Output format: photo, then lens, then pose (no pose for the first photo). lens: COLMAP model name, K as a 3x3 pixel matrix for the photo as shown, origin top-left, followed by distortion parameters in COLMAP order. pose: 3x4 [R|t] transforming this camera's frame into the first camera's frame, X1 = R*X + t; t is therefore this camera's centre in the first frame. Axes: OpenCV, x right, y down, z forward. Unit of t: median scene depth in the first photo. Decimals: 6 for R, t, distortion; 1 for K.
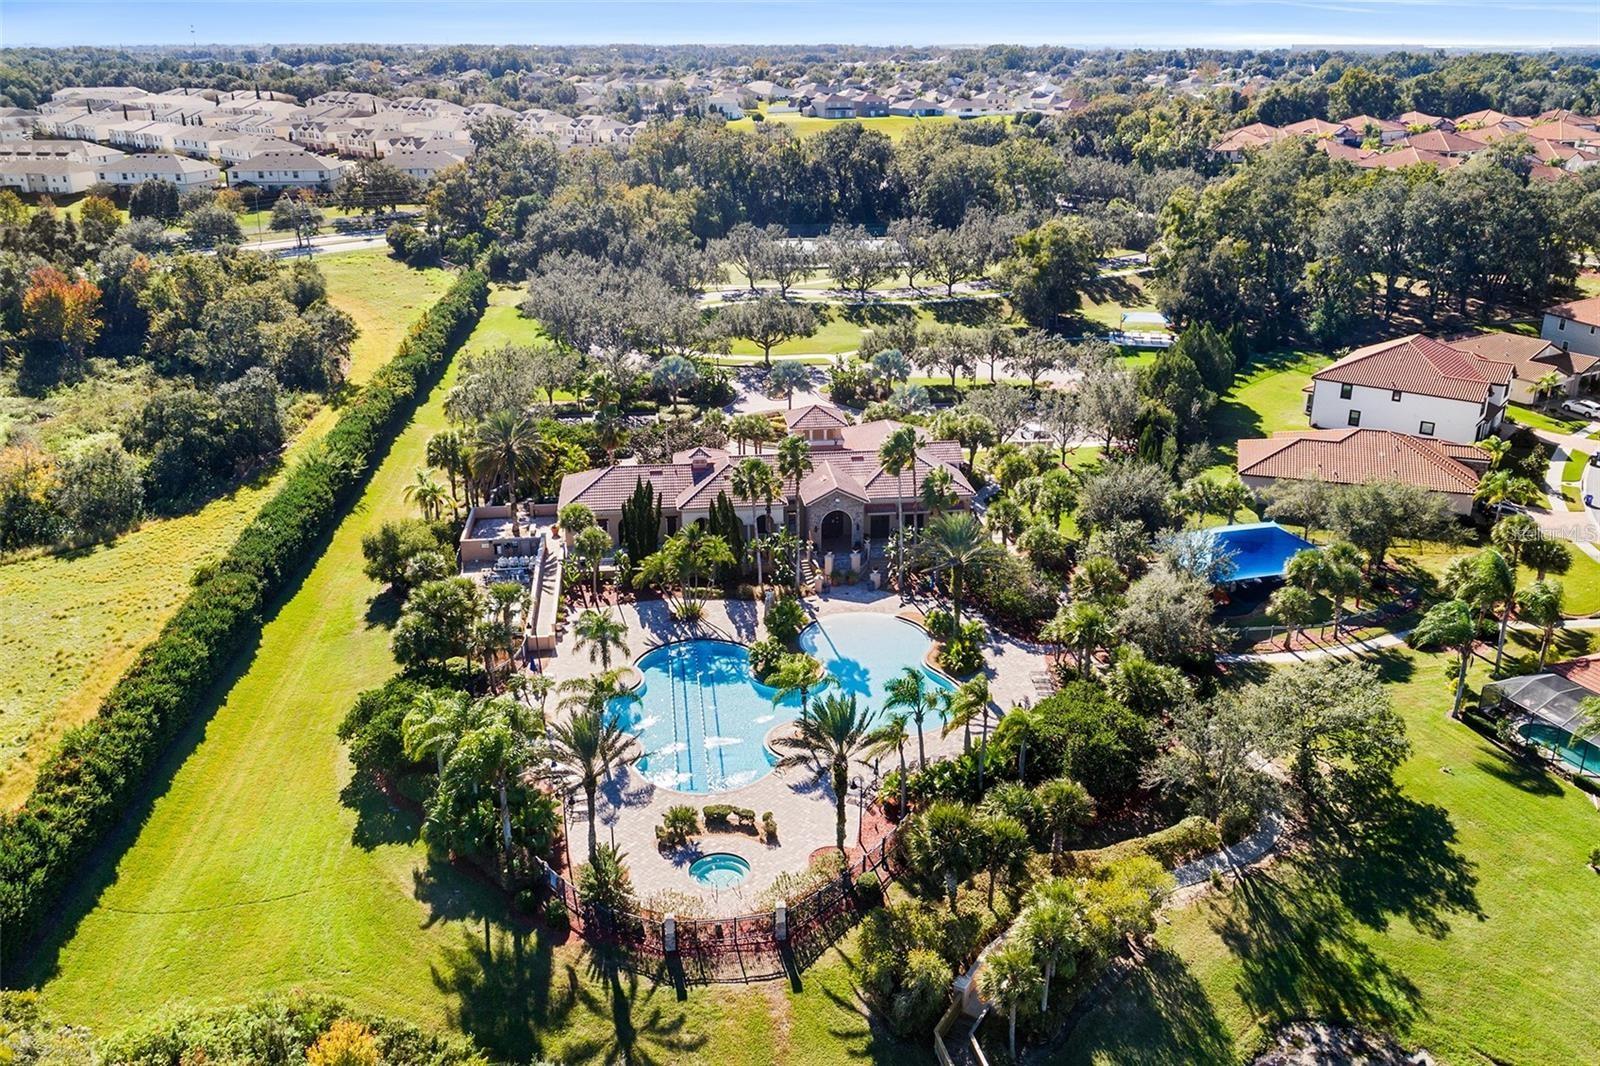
lens RADIAL K [[1331.5, 0, 800.0], [0, 1331.5, 533.0], [0, 0, 1]] dist [-0.019023, 0.011791]
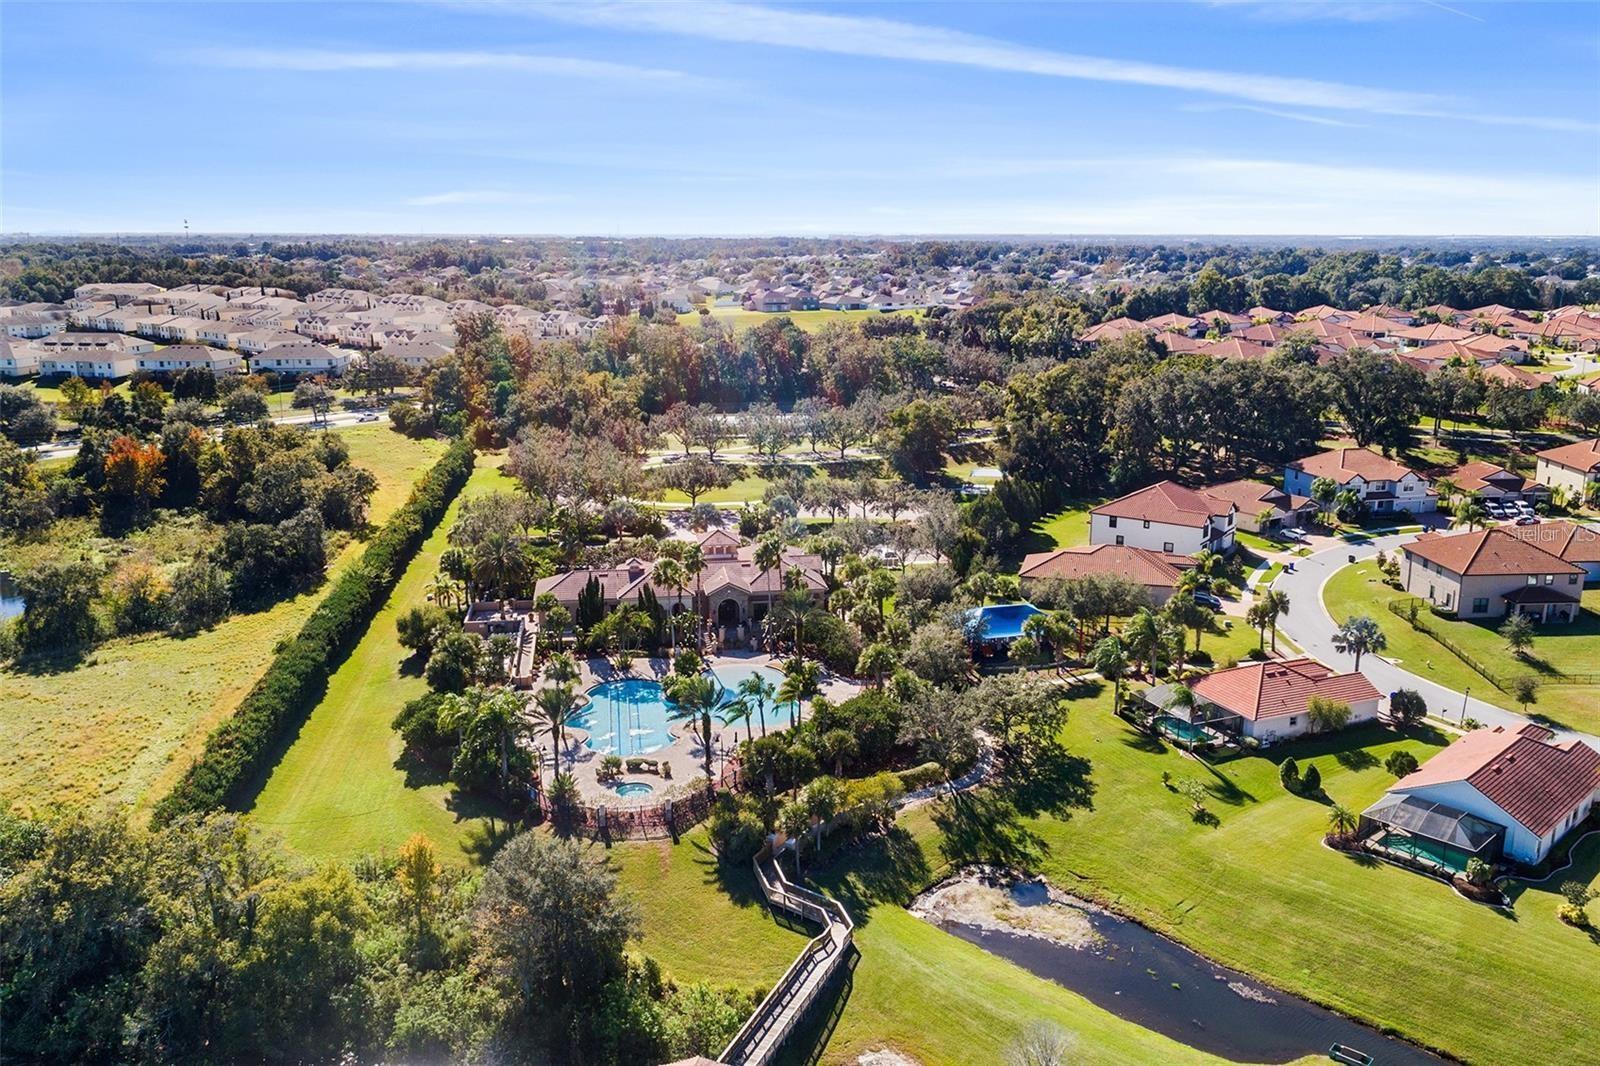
lens RADIAL K [[1331.5, 0, 800.0], [0, 1331.5, 533.0], [0, 0, 1]] dist [-0.019023, 0.011791]
pose [[0.999584, -0.005561, 0.028283, 0.038942], [0.009172, 0.991575, -0.129210, 0.060134], [-0.027326, 0.129416, 0.991214, -0.264253]]
